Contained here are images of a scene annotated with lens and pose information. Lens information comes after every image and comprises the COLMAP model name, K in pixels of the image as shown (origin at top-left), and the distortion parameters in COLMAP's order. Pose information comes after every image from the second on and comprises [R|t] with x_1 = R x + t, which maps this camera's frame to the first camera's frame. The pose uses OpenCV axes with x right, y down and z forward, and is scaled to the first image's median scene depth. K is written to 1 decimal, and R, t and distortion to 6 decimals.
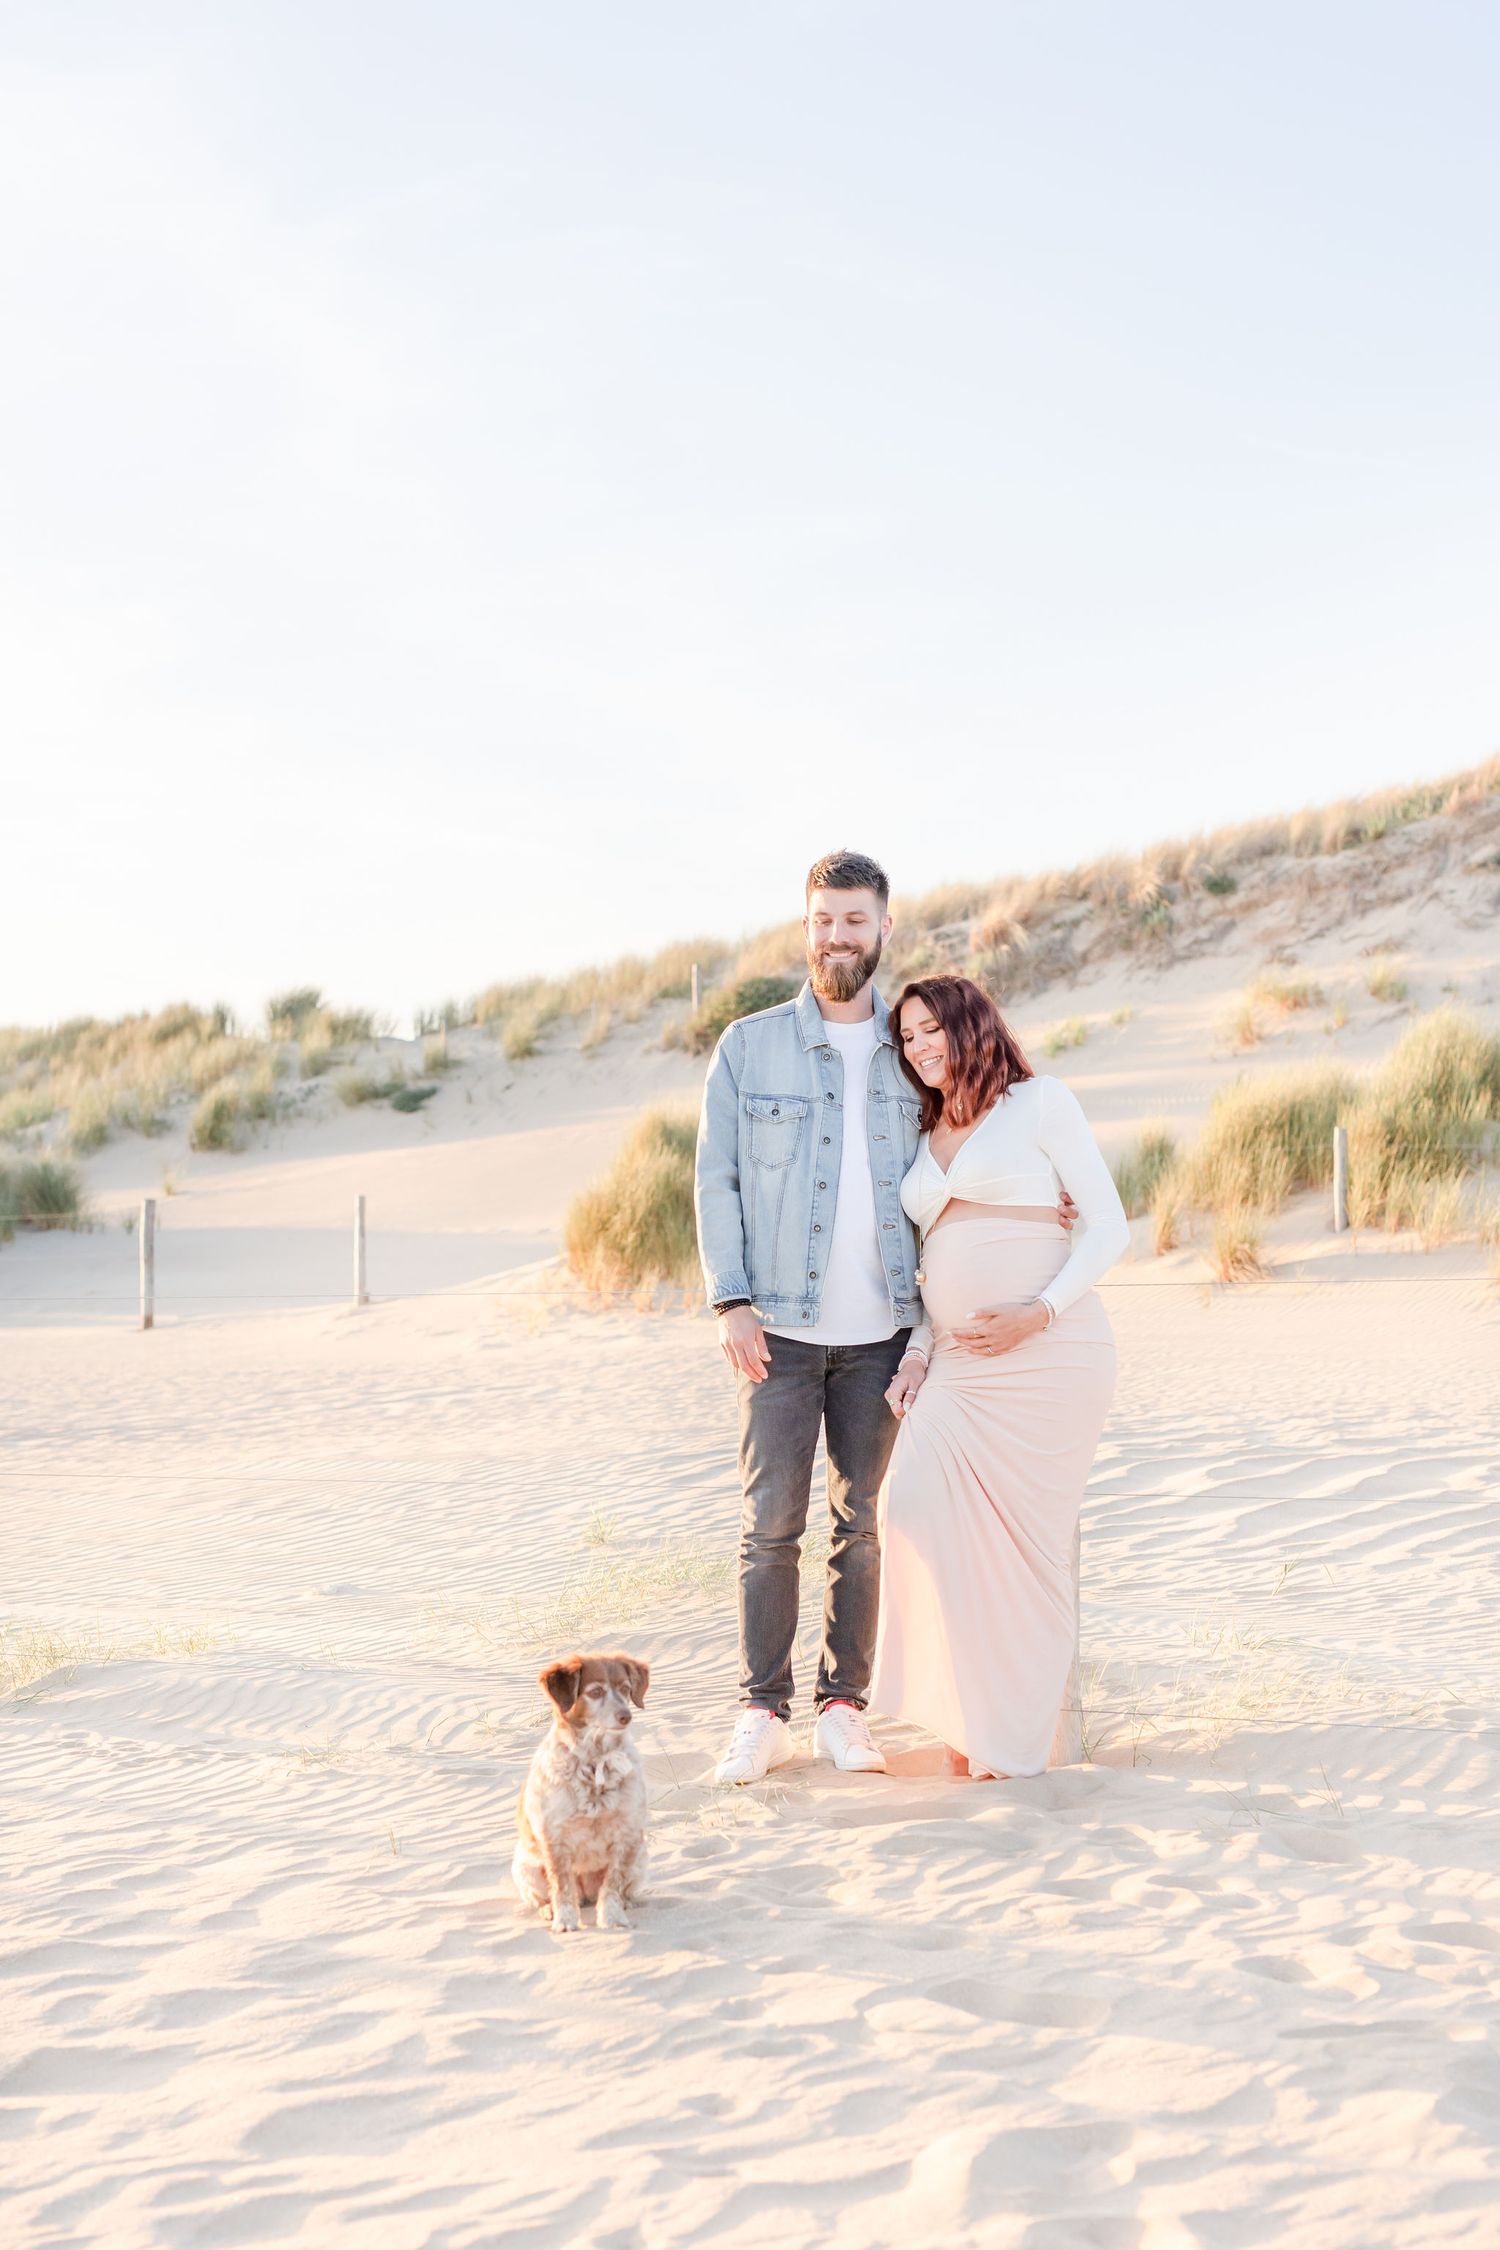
lens RADIAL K [[3422.9, 0, 750.0], [0, 3422.9, 1125.0], [0, 0, 1]] dist [-0.054560, 0.109976]
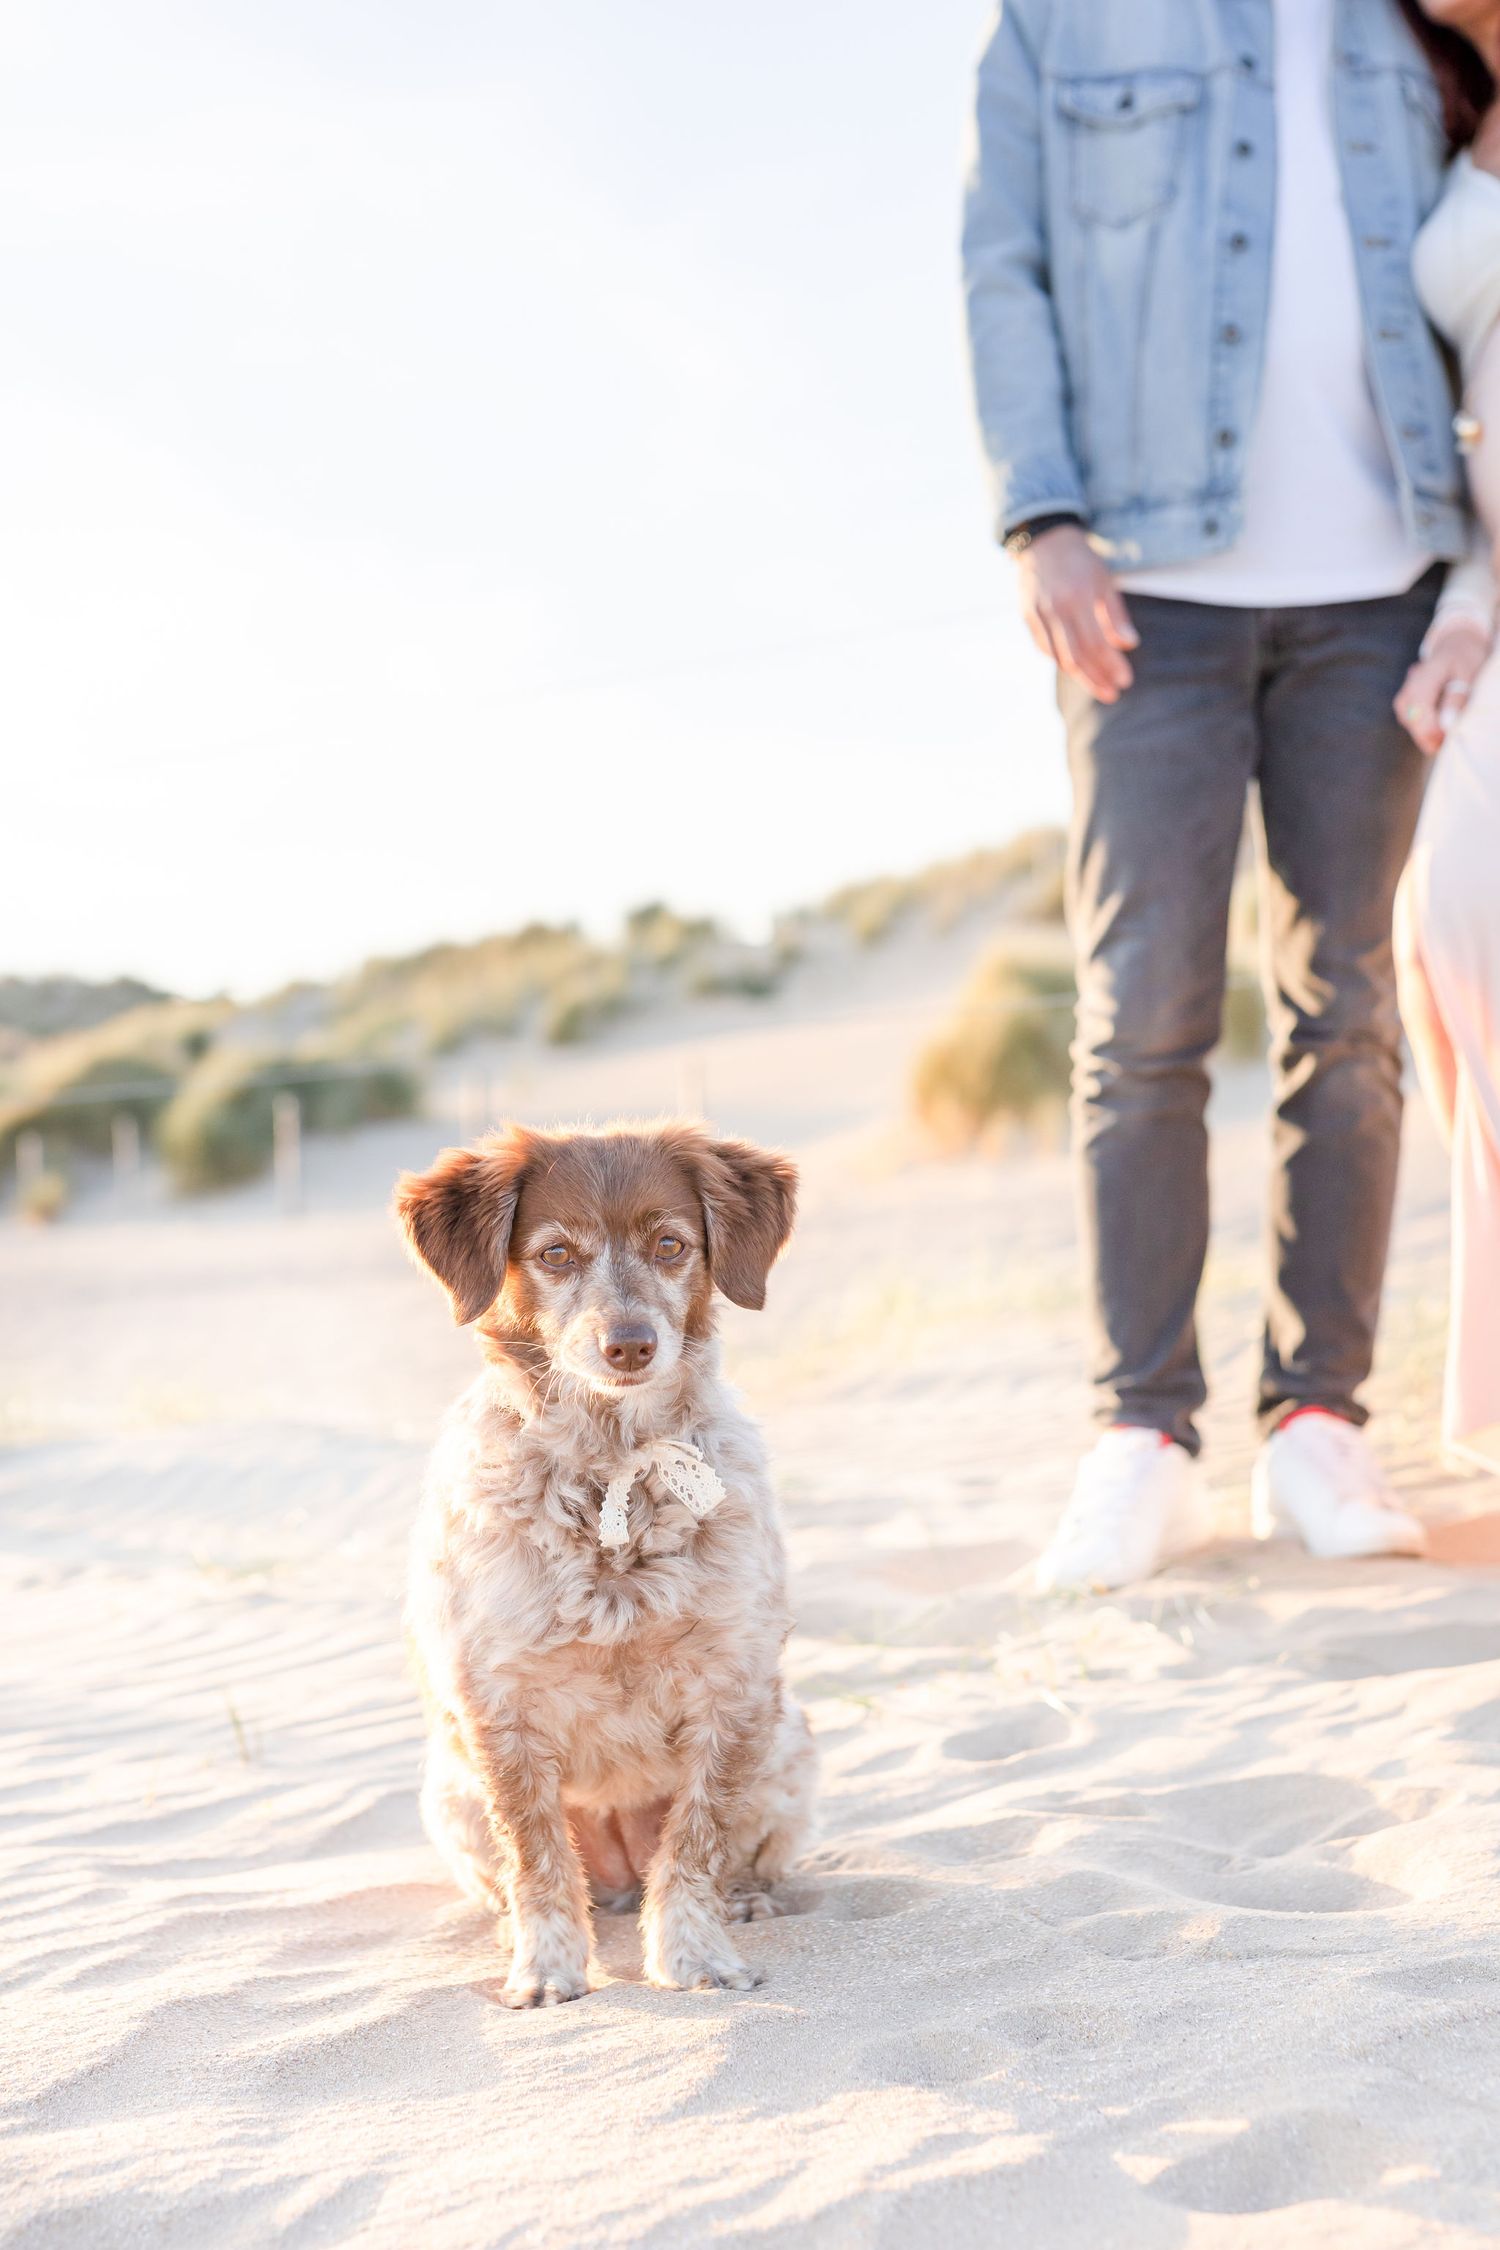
lens RADIAL K [[3422.9, 0, 750.0], [0, 3422.9, 1125.0], [0, 0, 1]] dist [-0.054560, 0.109976]
pose [[0.993947, -0.032768, -0.104855, 0.000871], [0.035851, 0.998975, 0.027651, 0.117944], [0.103842, -0.031242, 0.994103, 0.553170]]
